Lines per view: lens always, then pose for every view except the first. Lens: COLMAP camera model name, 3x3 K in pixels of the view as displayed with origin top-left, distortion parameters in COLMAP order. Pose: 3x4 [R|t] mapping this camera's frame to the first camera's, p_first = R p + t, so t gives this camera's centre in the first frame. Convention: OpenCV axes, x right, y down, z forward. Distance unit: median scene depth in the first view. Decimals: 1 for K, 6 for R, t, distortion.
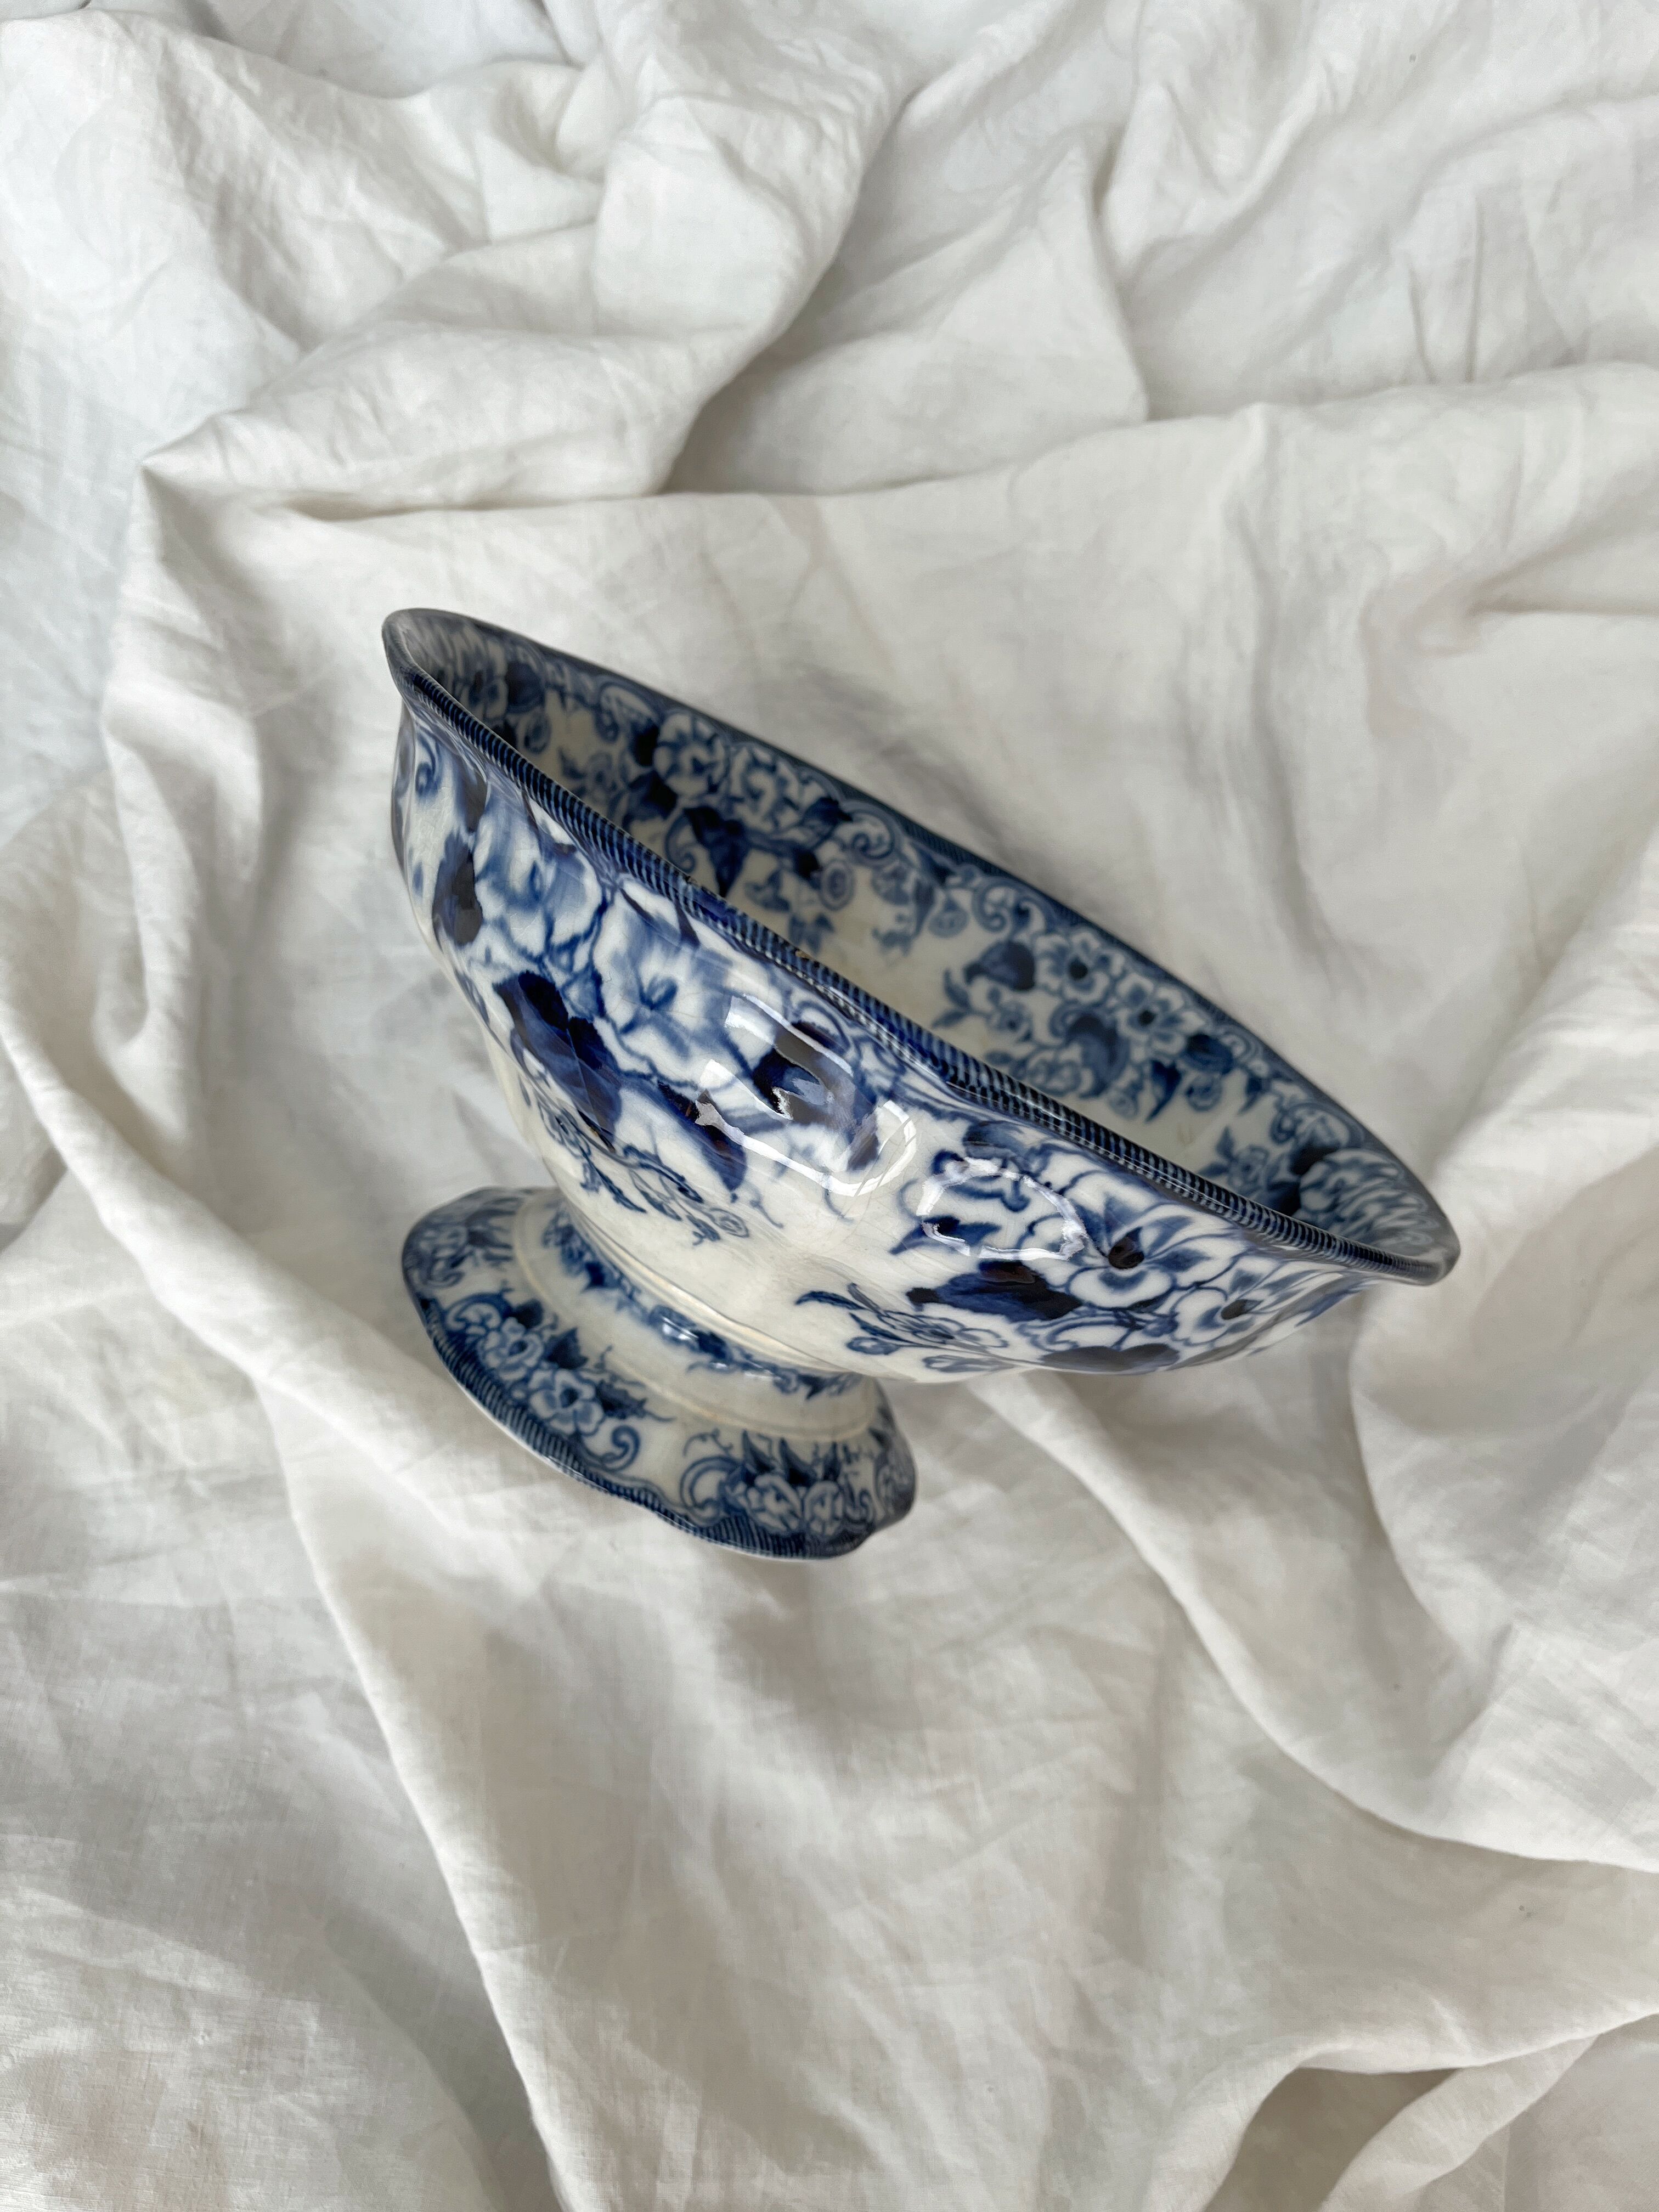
lens RADIAL K [[1715.7, 0, 832.8], [0, 1715.7, 1112.4], [0, 0, 1]] dist [0.079883, -0.127756]
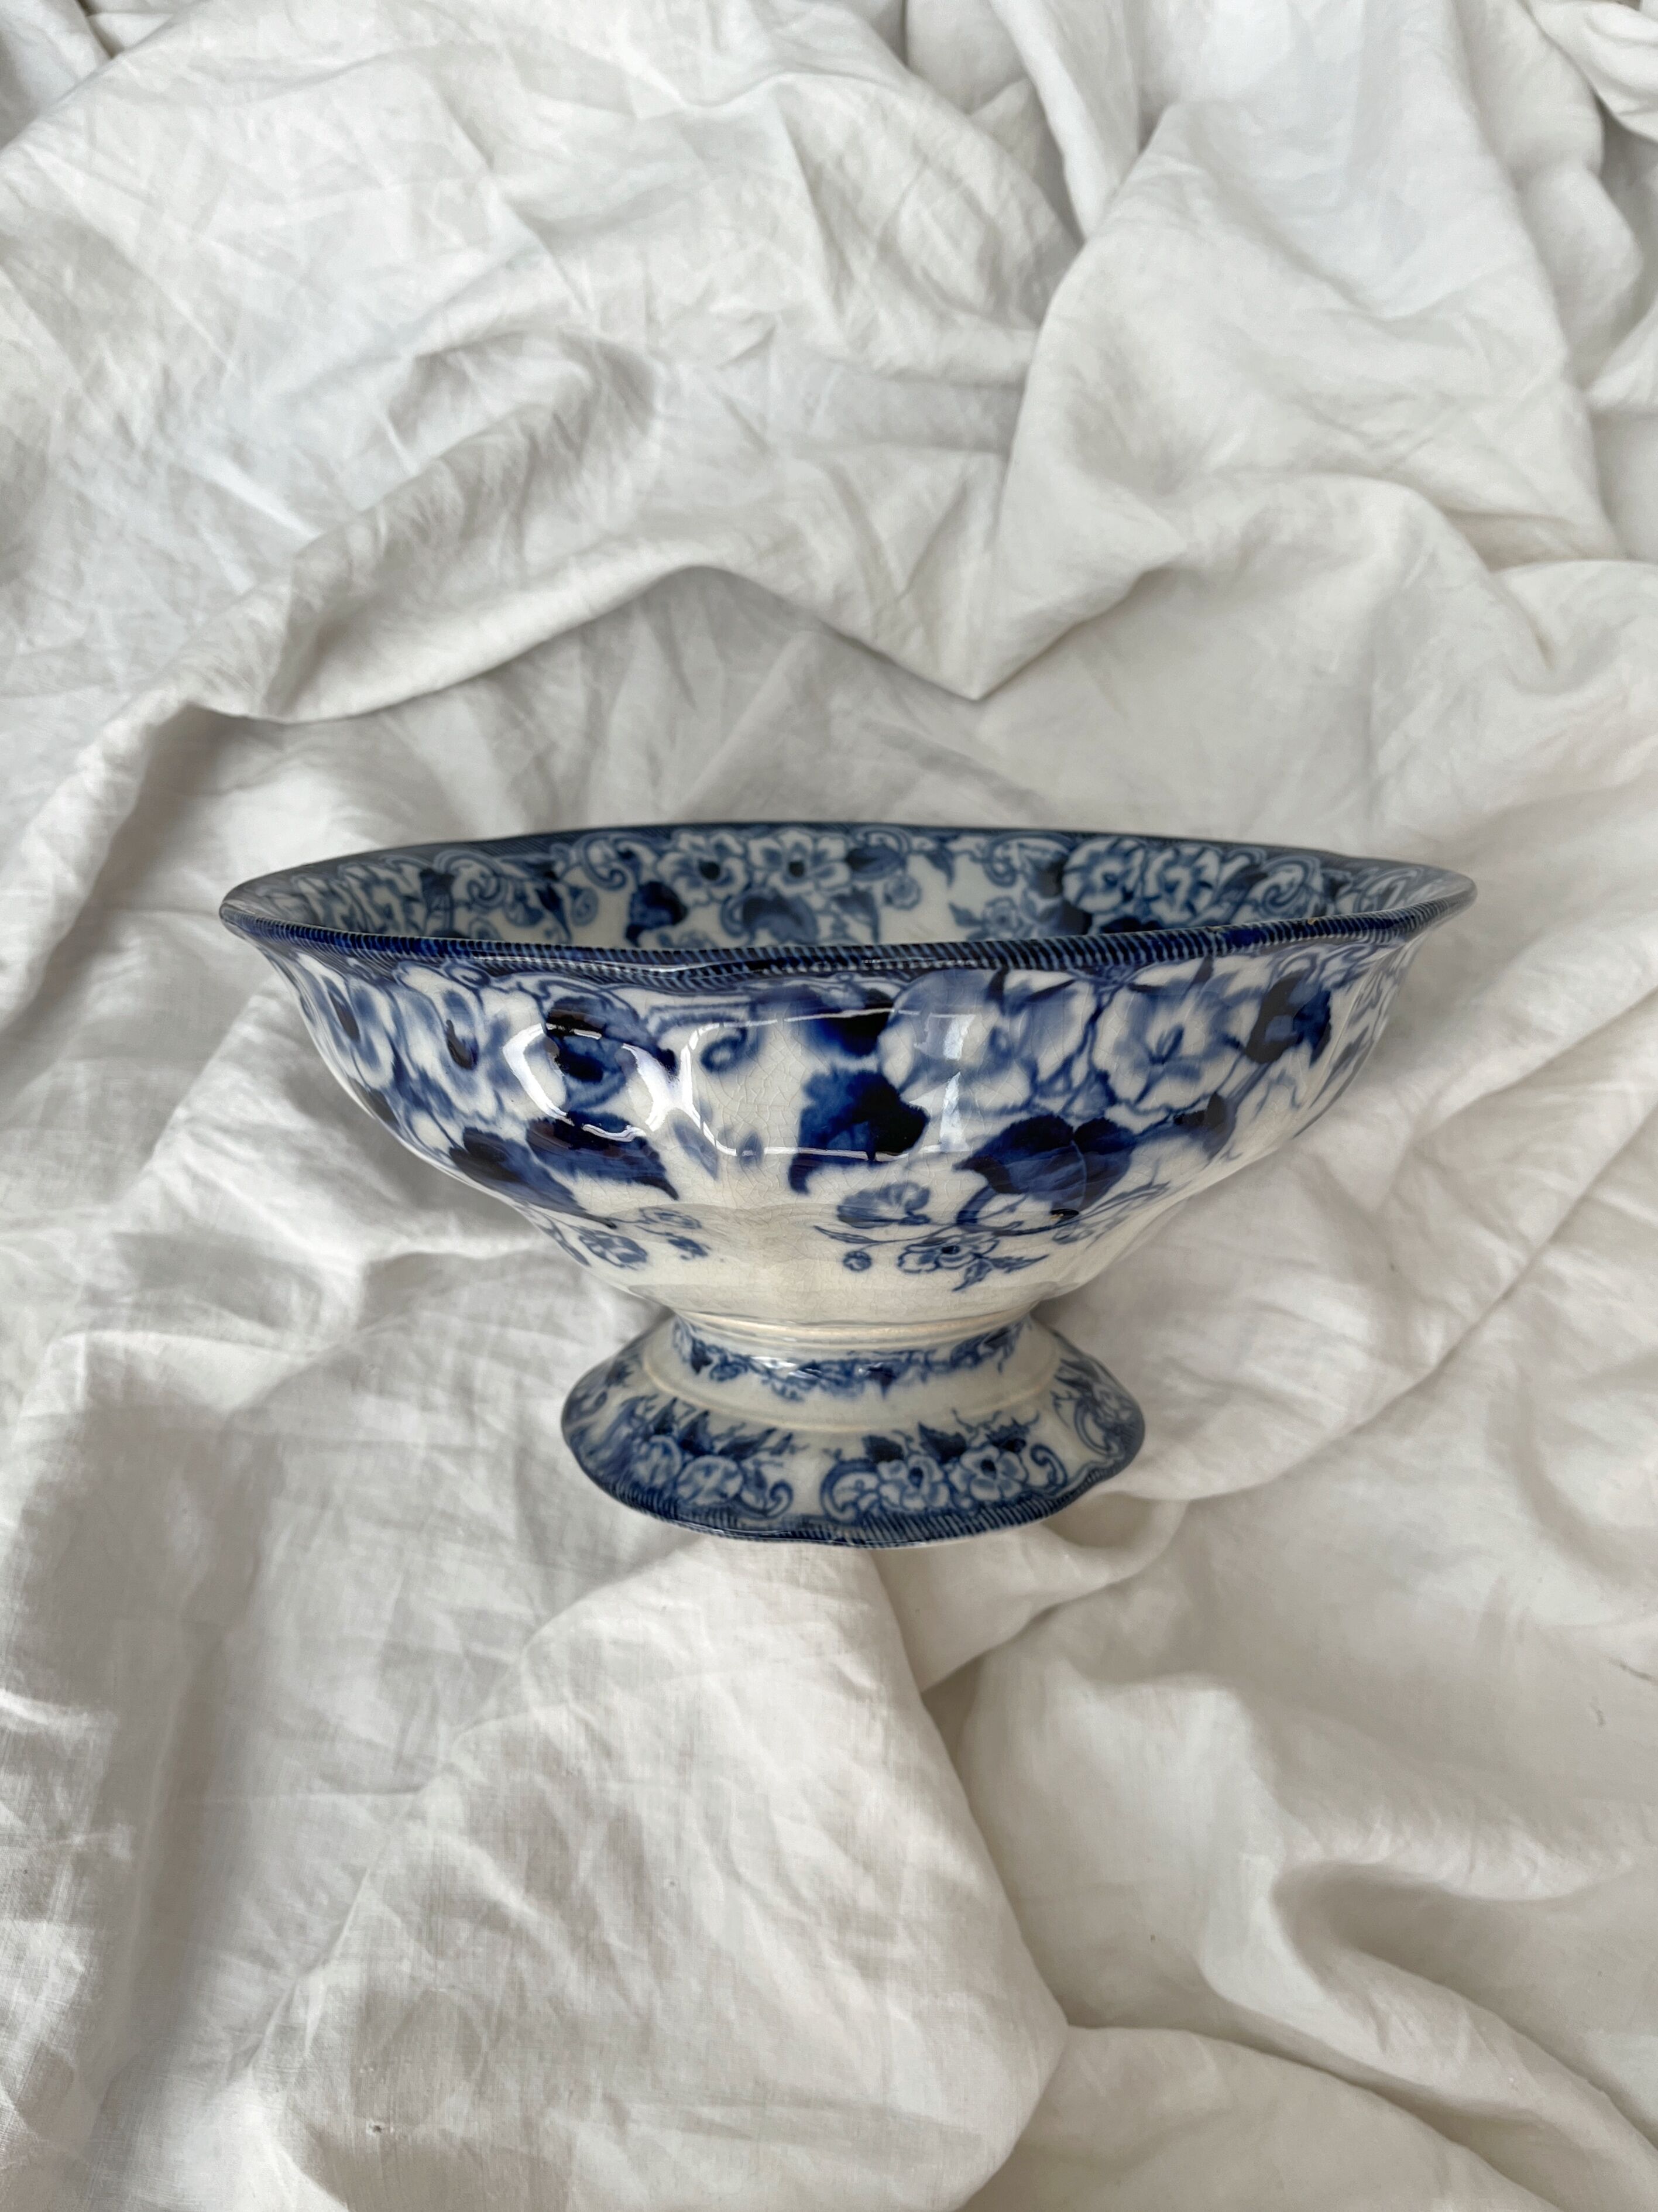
lens RADIAL K [[1825.3, 0, 843.4], [0, 1825.3, 1113.8], [0, 0, 1]] dist [0.087864, -0.139776]
pose [[0.548119, -0.634064, 0.545462, -0.620524], [0.538064, 0.766602, 0.350440, -0.392957], [-0.640354, 0.101411, 0.761356, 0.212313]]
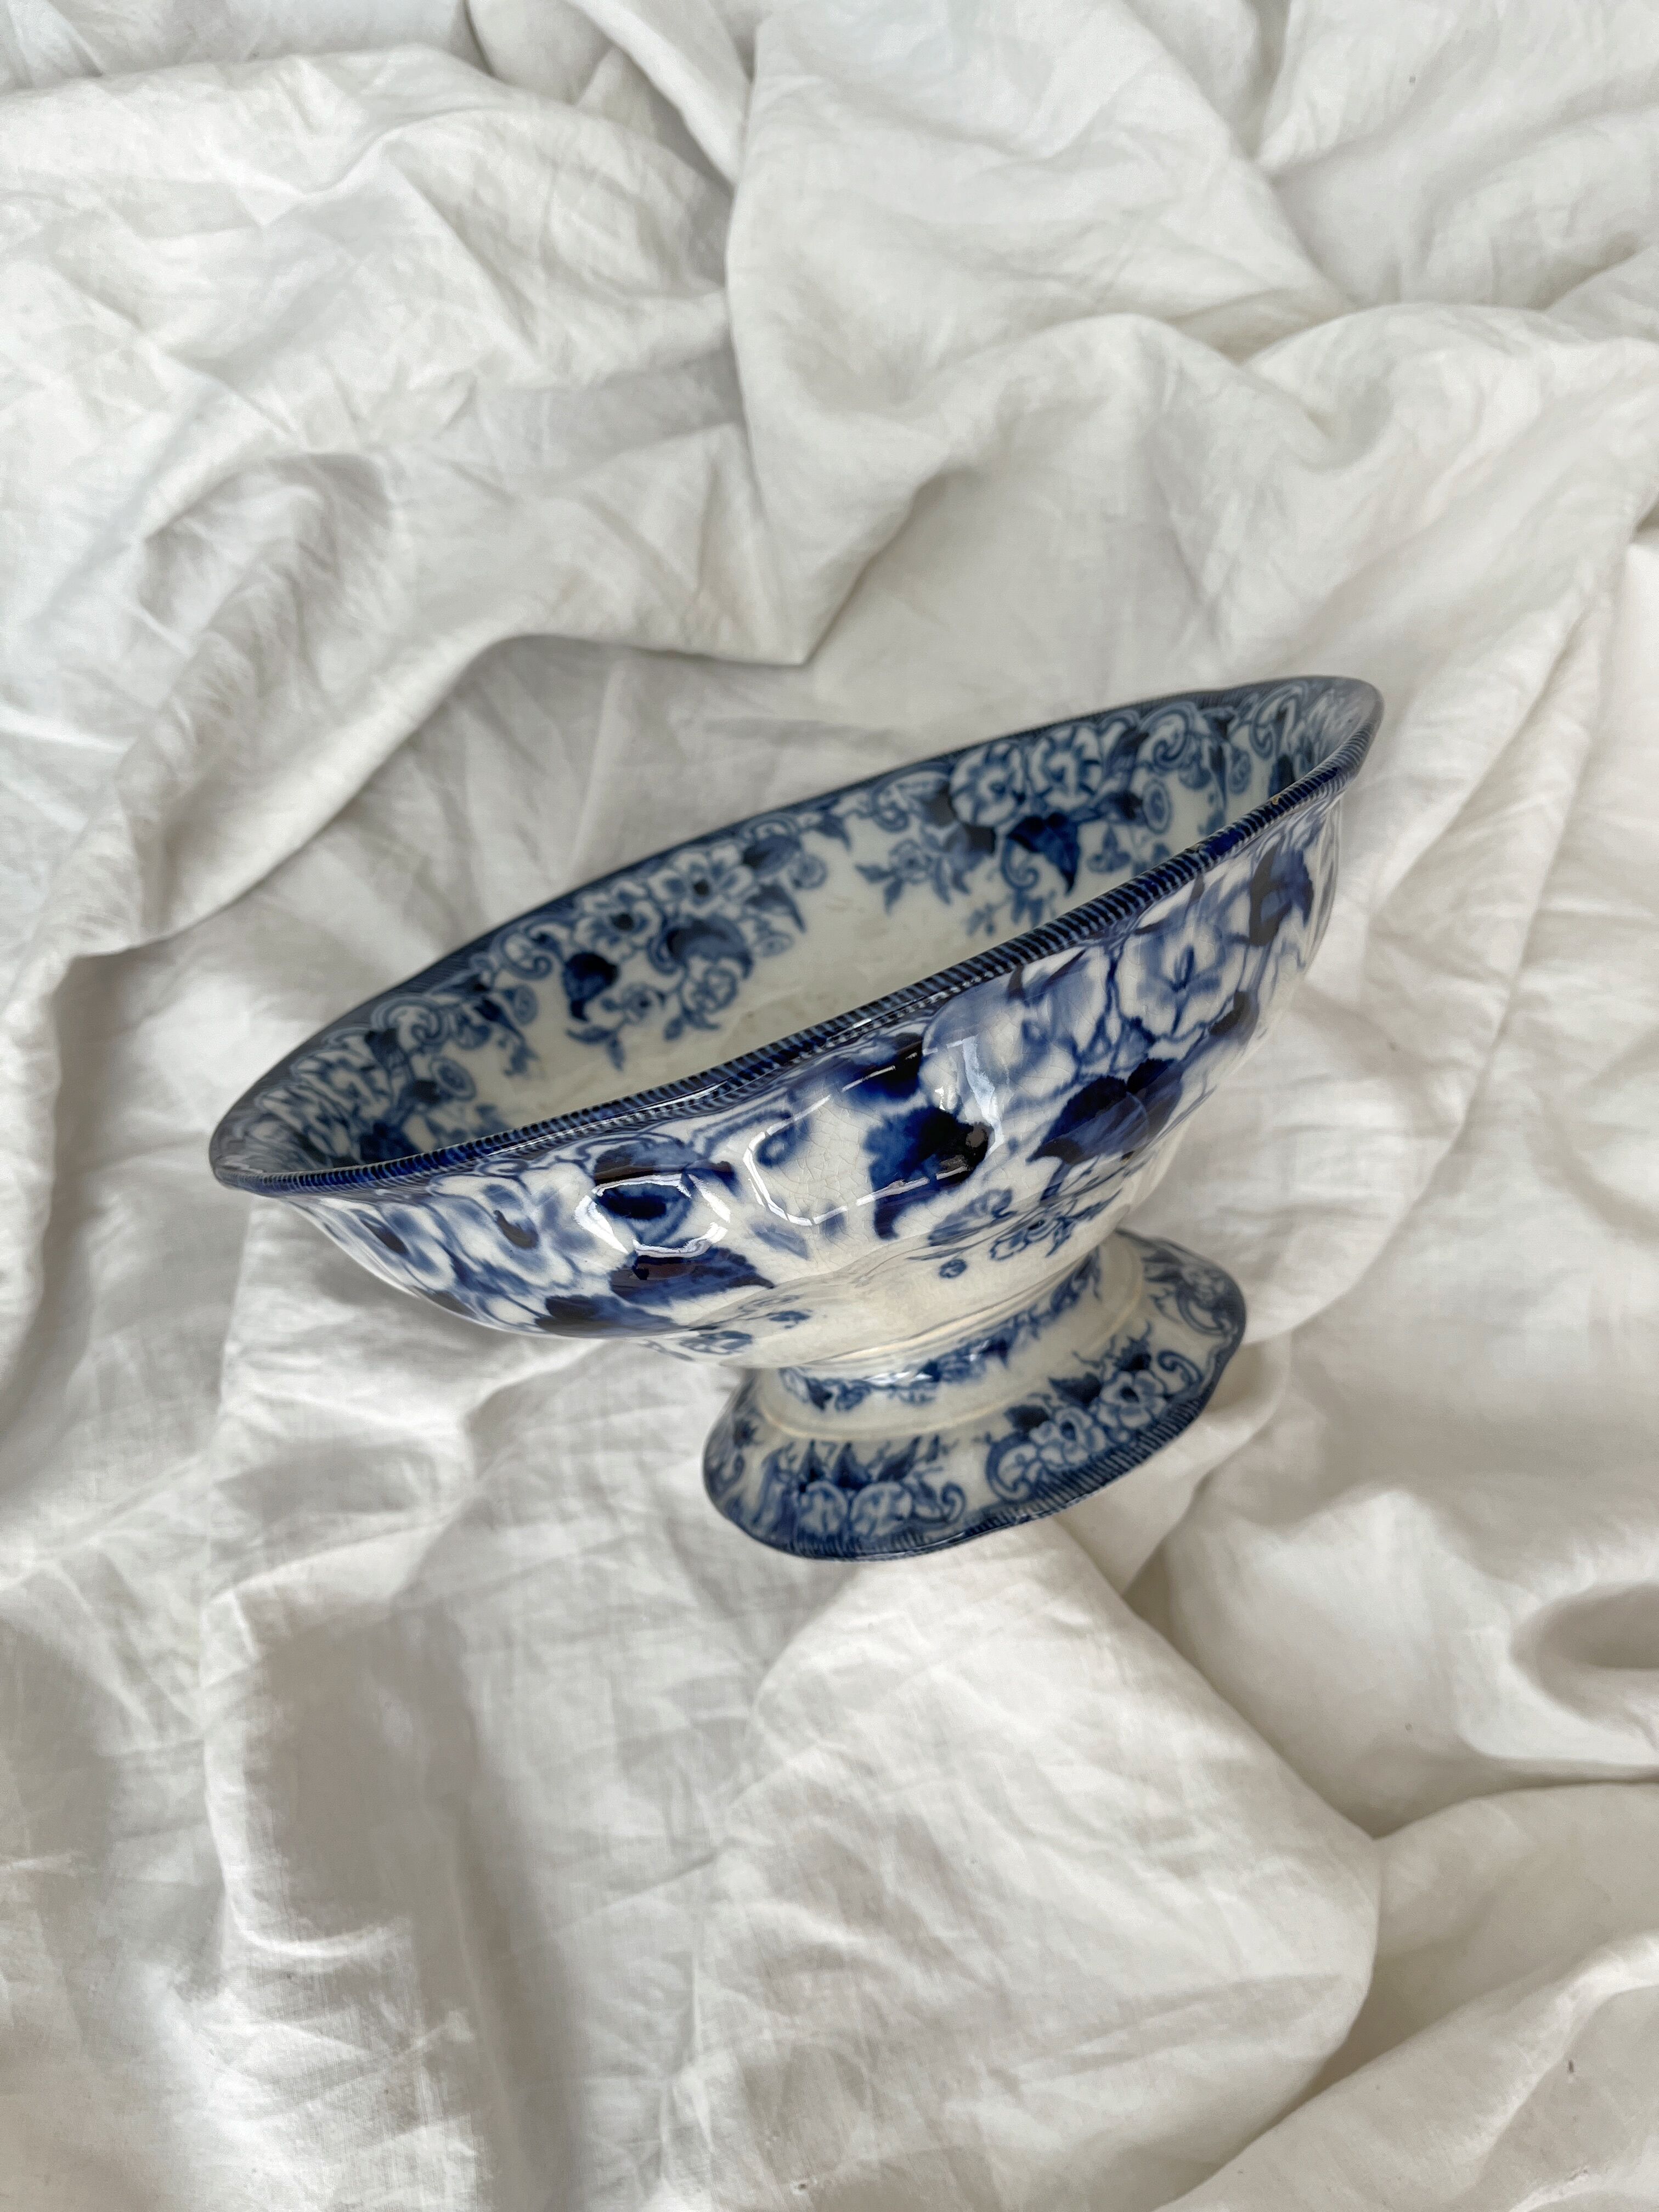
lens RADIAL K [[1715.7, 0, 832.8], [0, 1715.7, 1112.4], [0, 0, 1]] dist [0.079883, -0.127756]
pose [[0.246296, -0.819667, 0.517188, -0.562061], [0.760127, 0.494426, 0.421604, -0.461618], [-0.601286, 0.289290, 0.744827, 0.281374]]
